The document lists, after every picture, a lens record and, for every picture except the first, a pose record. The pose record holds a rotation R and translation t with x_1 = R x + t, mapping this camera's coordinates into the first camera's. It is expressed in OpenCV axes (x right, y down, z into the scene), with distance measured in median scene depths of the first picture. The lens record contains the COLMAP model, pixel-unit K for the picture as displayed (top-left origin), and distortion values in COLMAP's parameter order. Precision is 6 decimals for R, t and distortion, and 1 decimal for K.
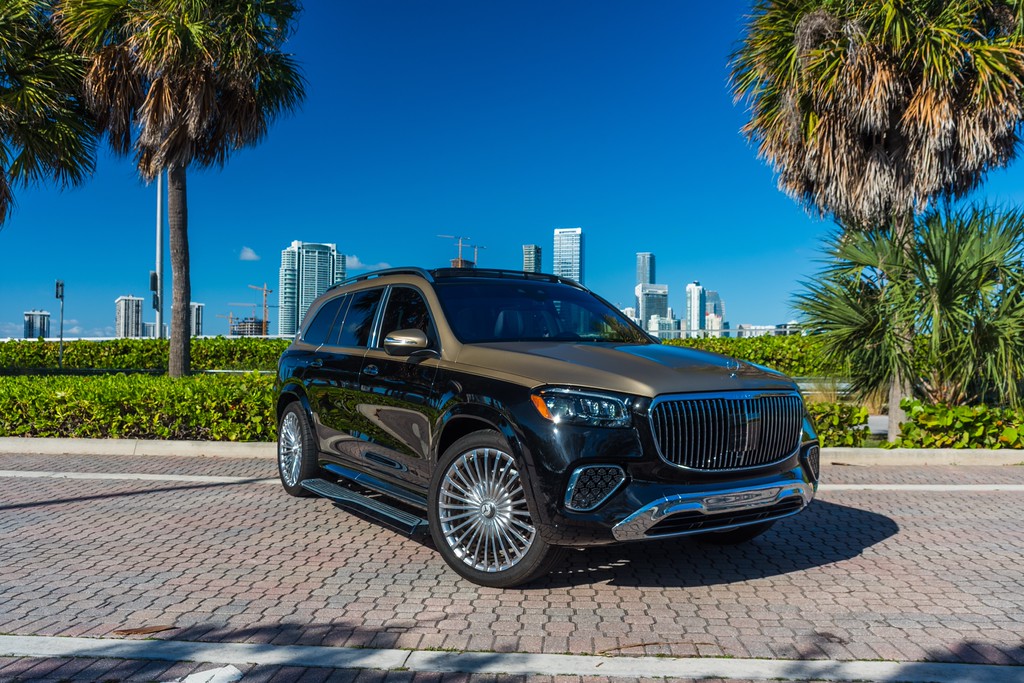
lens RADIAL K [[2010.8, 0, 513.1], [0, 2010.8, 339.1], [0, 0, 1]] dist [-0.103215, 0.453207]
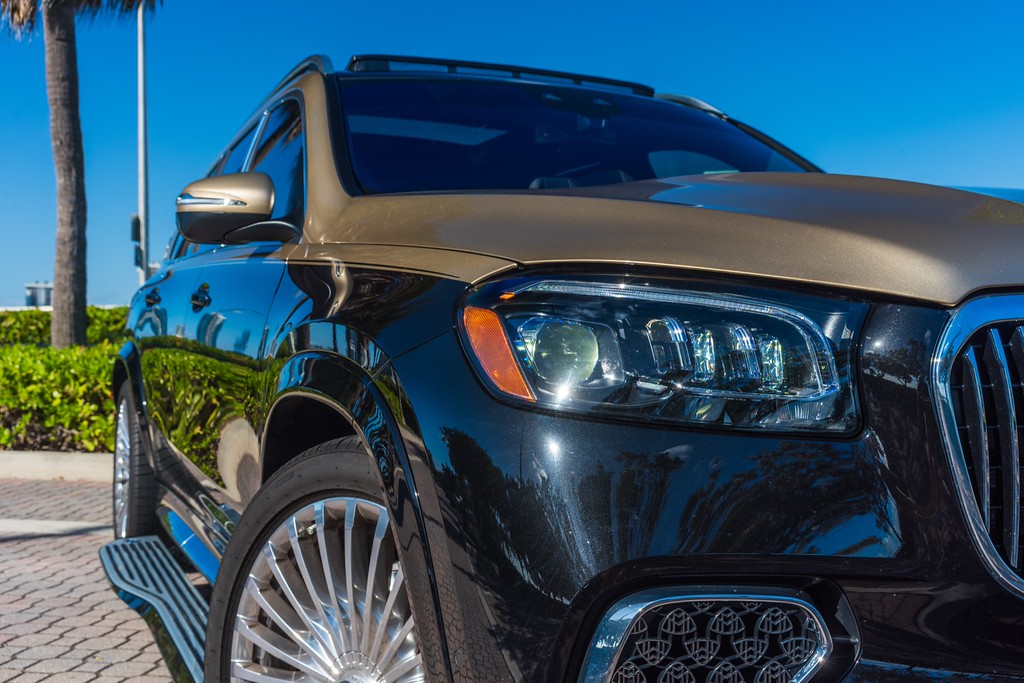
lens RADIAL K [[1511.1, 0, 508.7], [0, 1511.1, 379.6], [0, 0, 1]] dist [0.001890, 0.208264]
pose [[0.991767, 0.000701, -0.128057, 0.029592], [0.000410, 0.999963, 0.008647, 0.025927], [0.128058, -0.008629, 0.991729, 0.583194]]
